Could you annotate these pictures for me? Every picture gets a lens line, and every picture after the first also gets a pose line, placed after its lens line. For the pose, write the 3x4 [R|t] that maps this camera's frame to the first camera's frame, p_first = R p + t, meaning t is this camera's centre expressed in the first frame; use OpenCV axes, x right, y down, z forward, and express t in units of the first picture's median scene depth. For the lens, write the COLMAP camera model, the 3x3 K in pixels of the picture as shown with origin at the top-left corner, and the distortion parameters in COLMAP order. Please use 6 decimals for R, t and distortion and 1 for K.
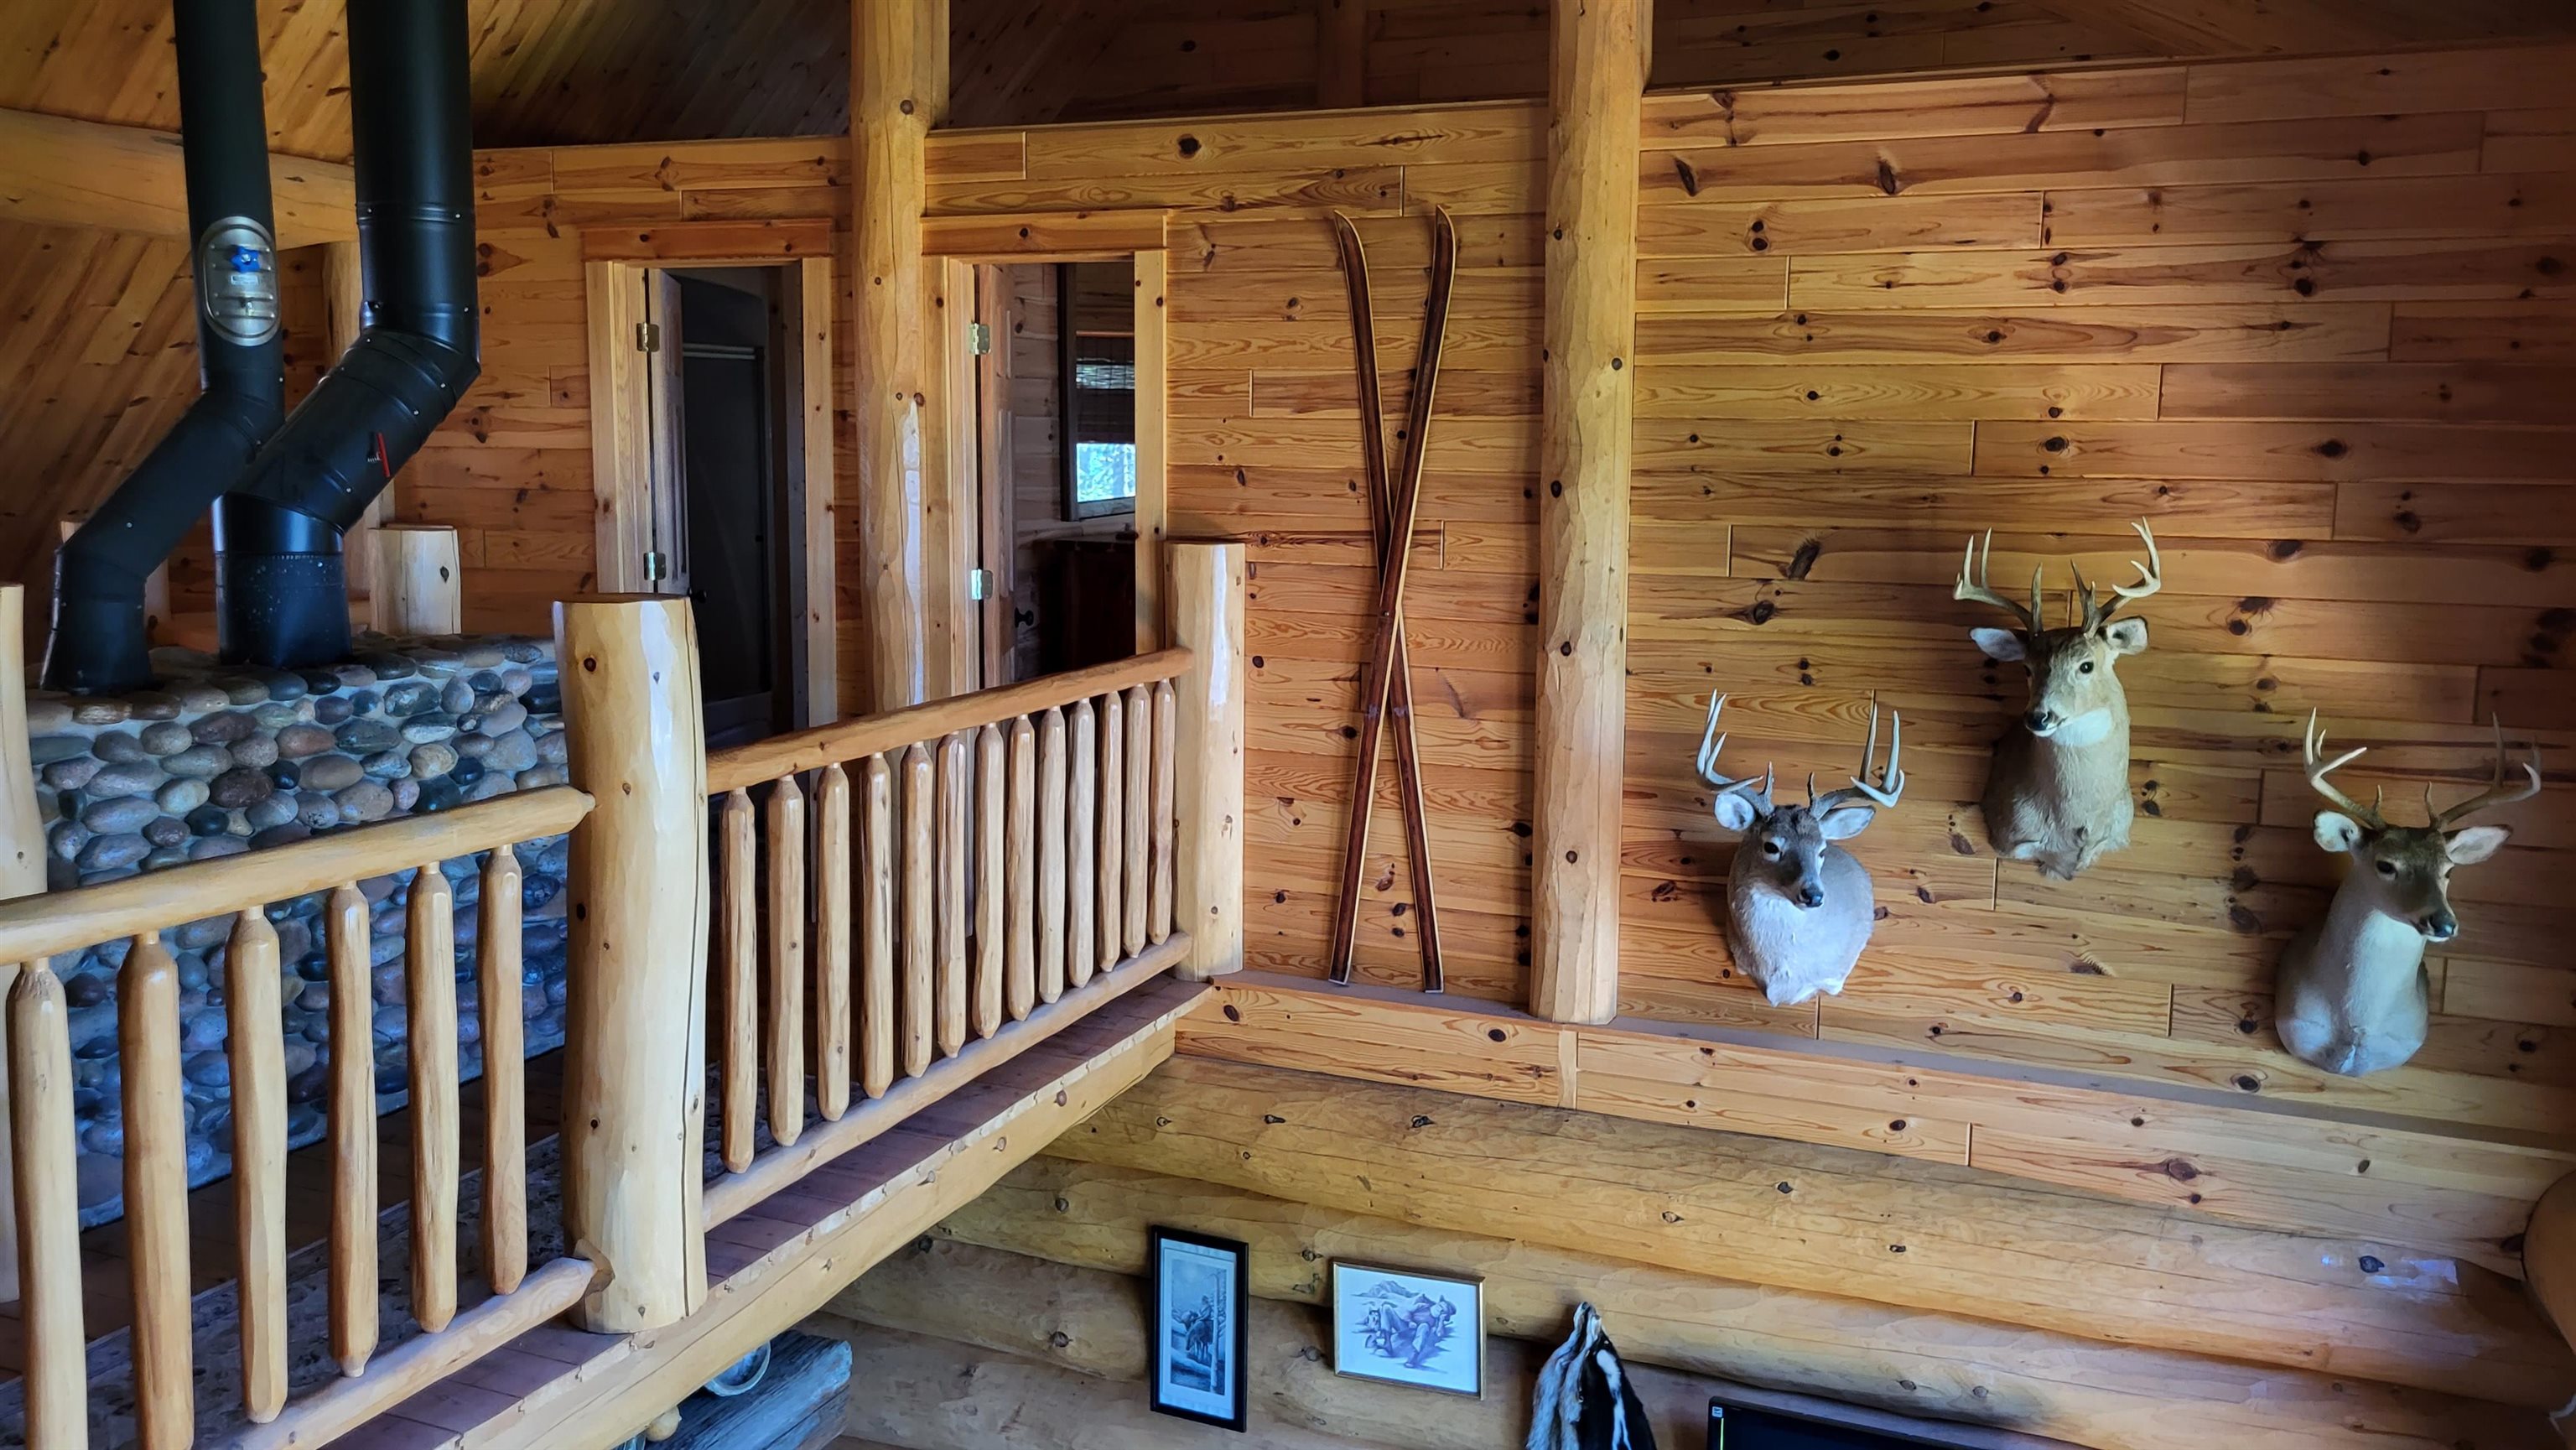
lens RADIAL K [[1975.0, 0, 1285.4], [0, 1975.0, 686.2], [0, 0, 1]] dist [0.047927, -0.036967]
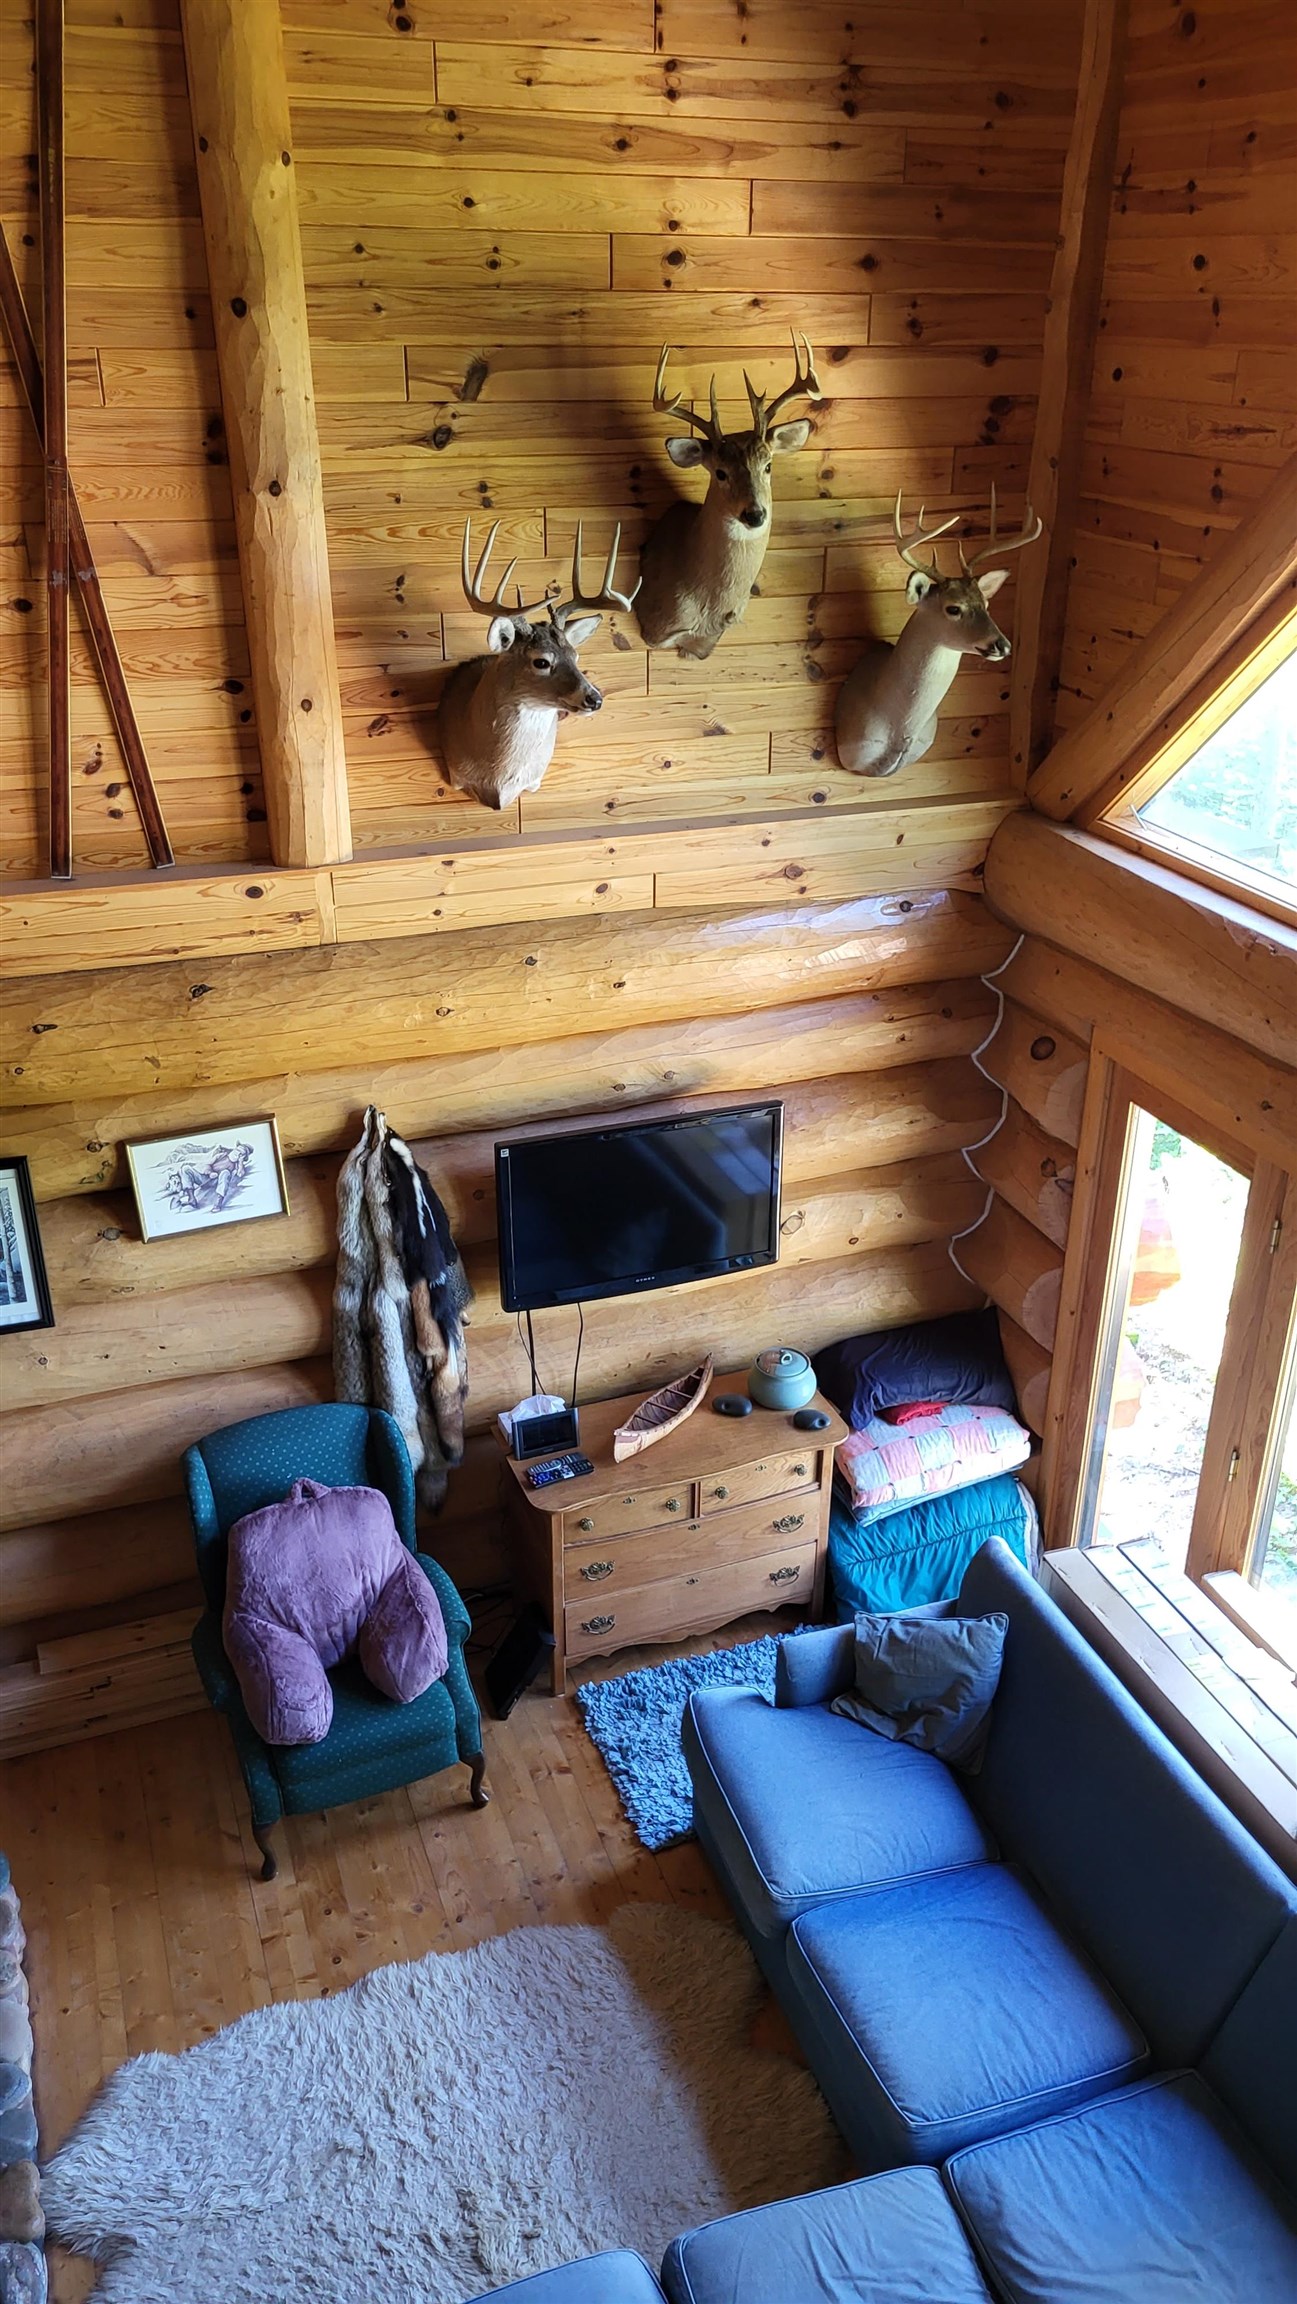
lens RADIAL K [[1766.3, 0, 675.7], [0, 1766.3, 1169.6], [0, 0, 1]] dist [0.047927, -0.036967]
pose [[0.723694, -0.313210, 0.614953, -0.349865], [0.082538, 0.923965, 0.373464, -0.019358], [-0.685168, -0.219517, 0.694520, 0.164062]]
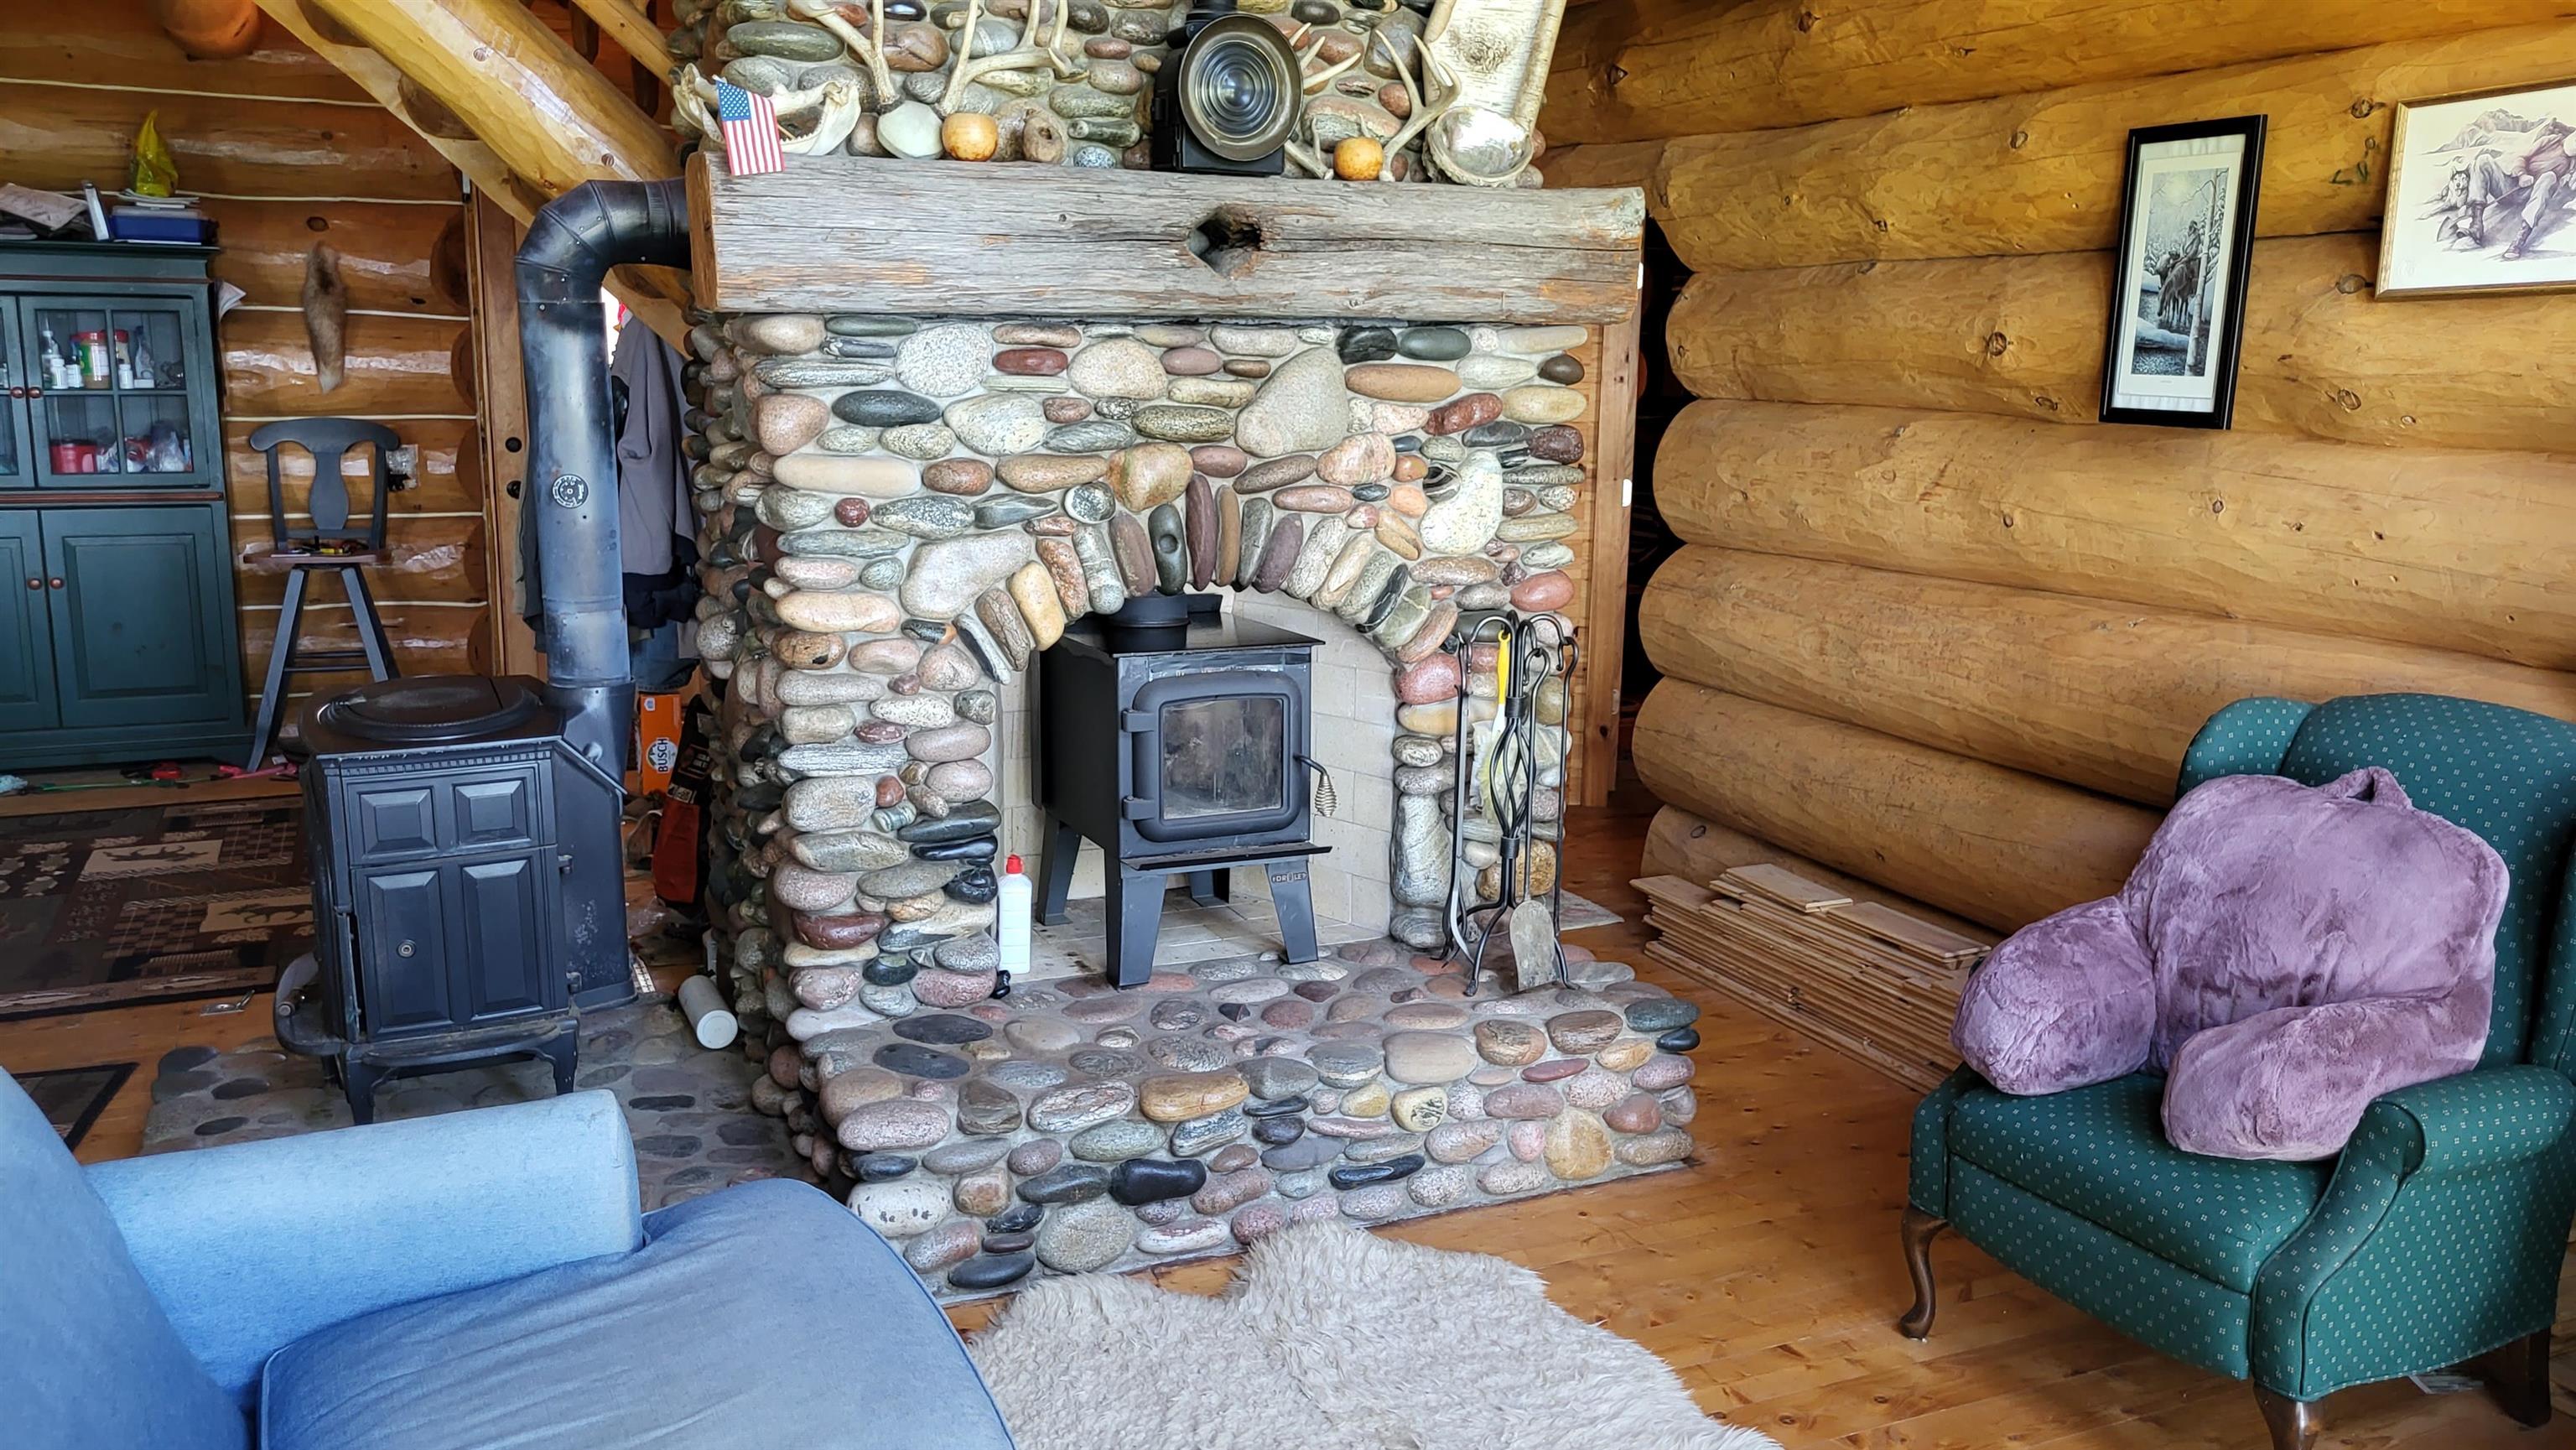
lens RADIAL K [[1975.0, 0, 1291.2], [0, 1975.0, 718.3], [0, 0, 1]] dist [0.047927, -0.036967]
pose [[0.737510, 0.131537, -0.662402, 0.208231], [-0.094899, 0.991301, 0.091190, 0.464599], [0.668635, -0.004393, 0.743578, 0.334437]]
